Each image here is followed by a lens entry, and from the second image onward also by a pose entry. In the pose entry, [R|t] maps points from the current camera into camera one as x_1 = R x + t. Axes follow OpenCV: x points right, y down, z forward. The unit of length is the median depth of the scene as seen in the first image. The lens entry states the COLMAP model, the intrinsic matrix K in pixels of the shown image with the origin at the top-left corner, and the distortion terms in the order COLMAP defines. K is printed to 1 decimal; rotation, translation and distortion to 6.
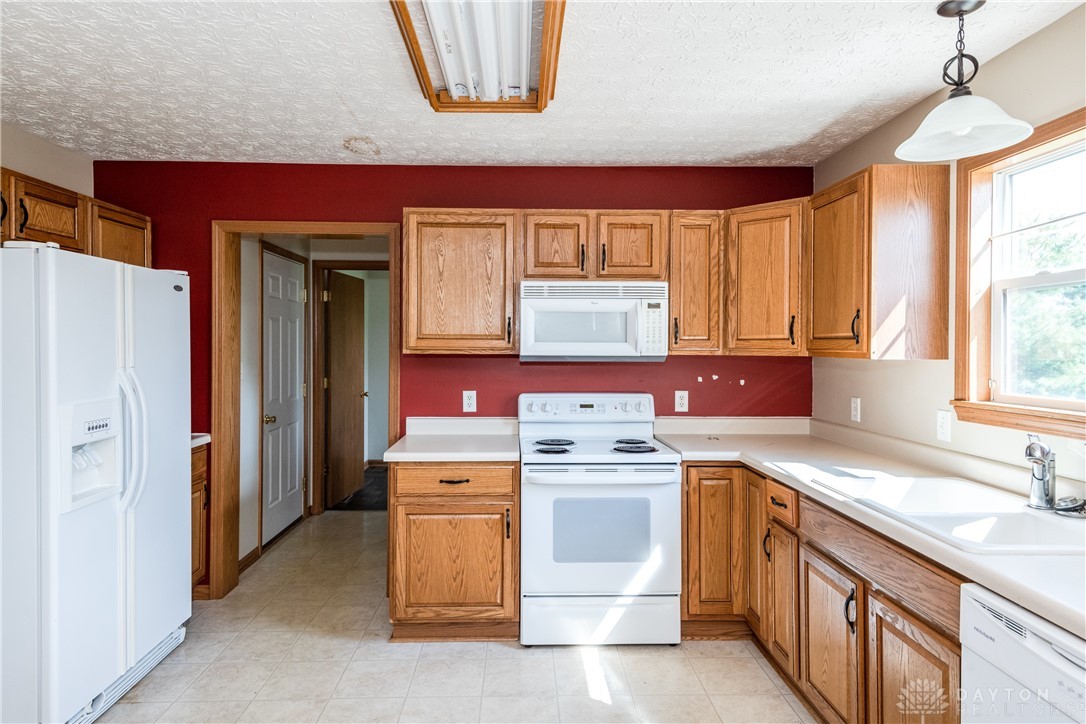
lens RADIAL K [[622.4, 0, 538.1], [0, 622.4, 347.3], [0, 0, 1]] dist [0.053653, -0.026297]
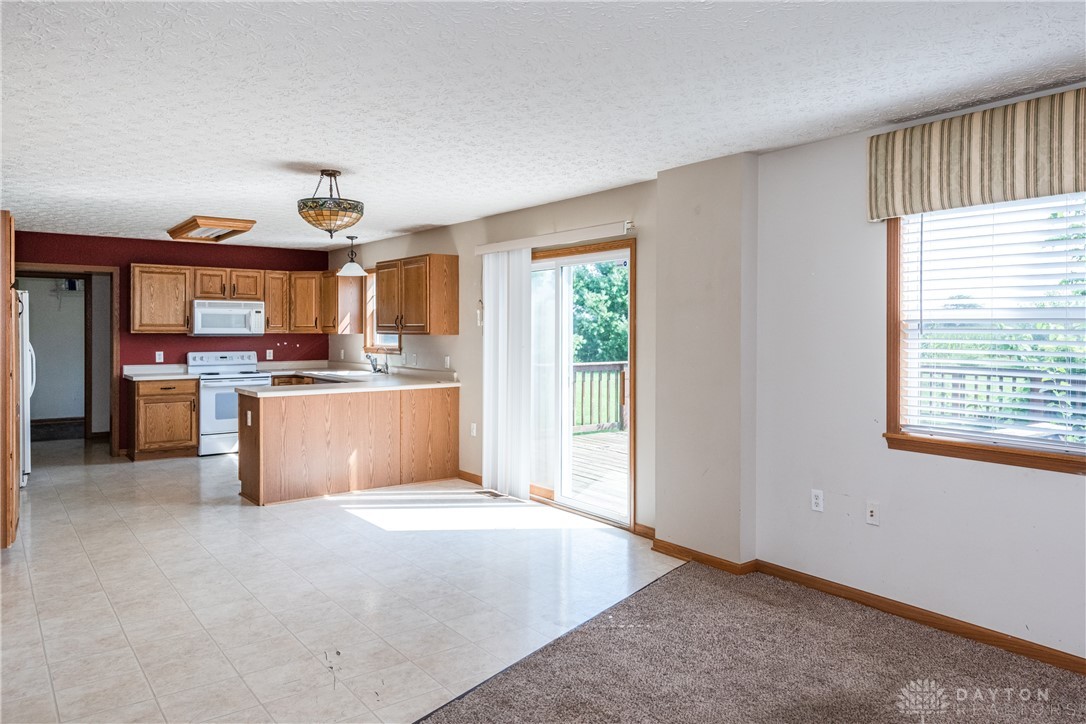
lens RADIAL K [[748.5, 0, 571.4], [0, 748.5, 334.5], [0, 0, 1]] dist [0.007940, 0.004543]
pose [[0.804090, -0.004892, 0.594488, -0.560854], [0.002248, 0.999984, 0.005189, 0.005356], [-0.594504, -0.002836, 0.804088, -2.028329]]
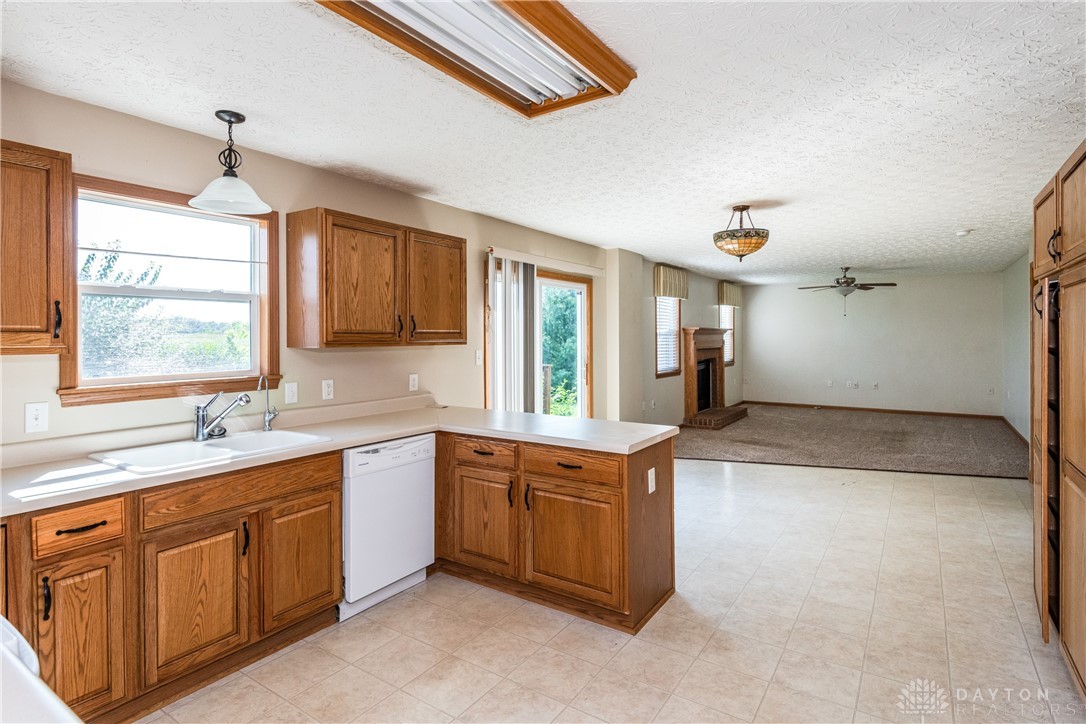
lens RADIAL K [[559.6, 0, 527.8], [0, 559.6, 338.8], [0, 0, 1]] dist [0.011779, -0.000613]
pose [[-0.802572, -0.004107, 0.596541, -0.448036], [0.002058, 0.999951, 0.009653, -0.009006], [-0.596551, 0.008975, -0.802525, 1.036599]]
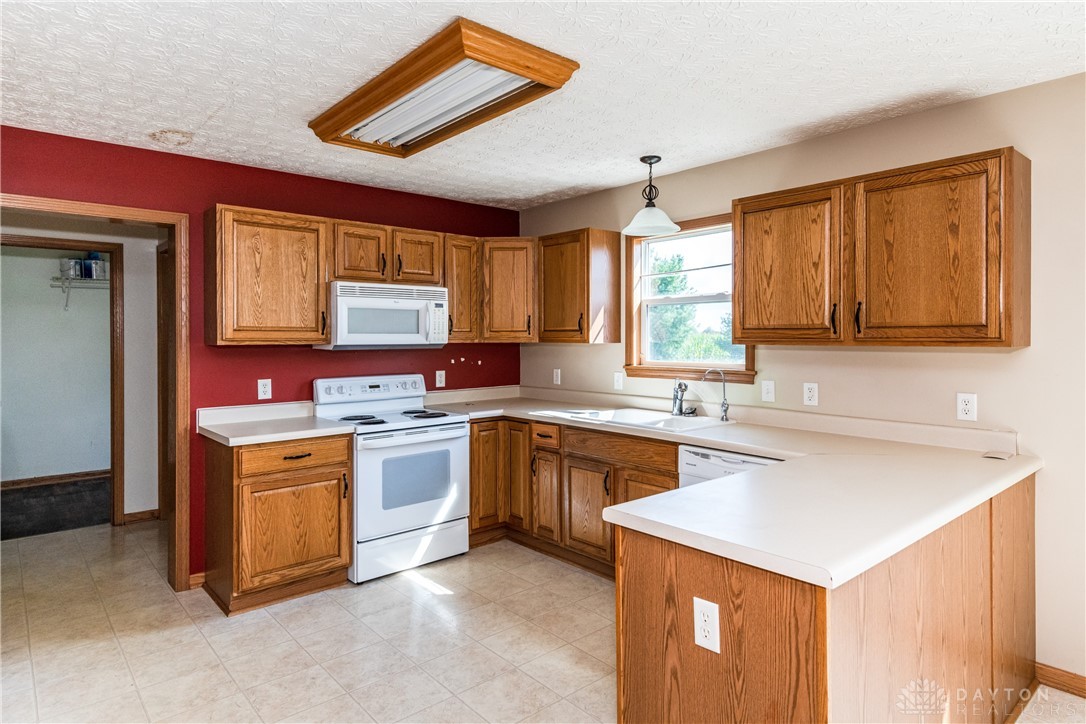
lens RADIAL K [[617.2, 0, 560.8], [0, 617.2, 338.9], [0, 0, 1]] dist [0.024720, -0.002100]
pose [[0.761875, -0.008475, 0.647668, -0.479594], [0.007149, 0.999964, 0.004676, -0.000787], [-0.647684, 0.001067, 0.761908, -0.161378]]
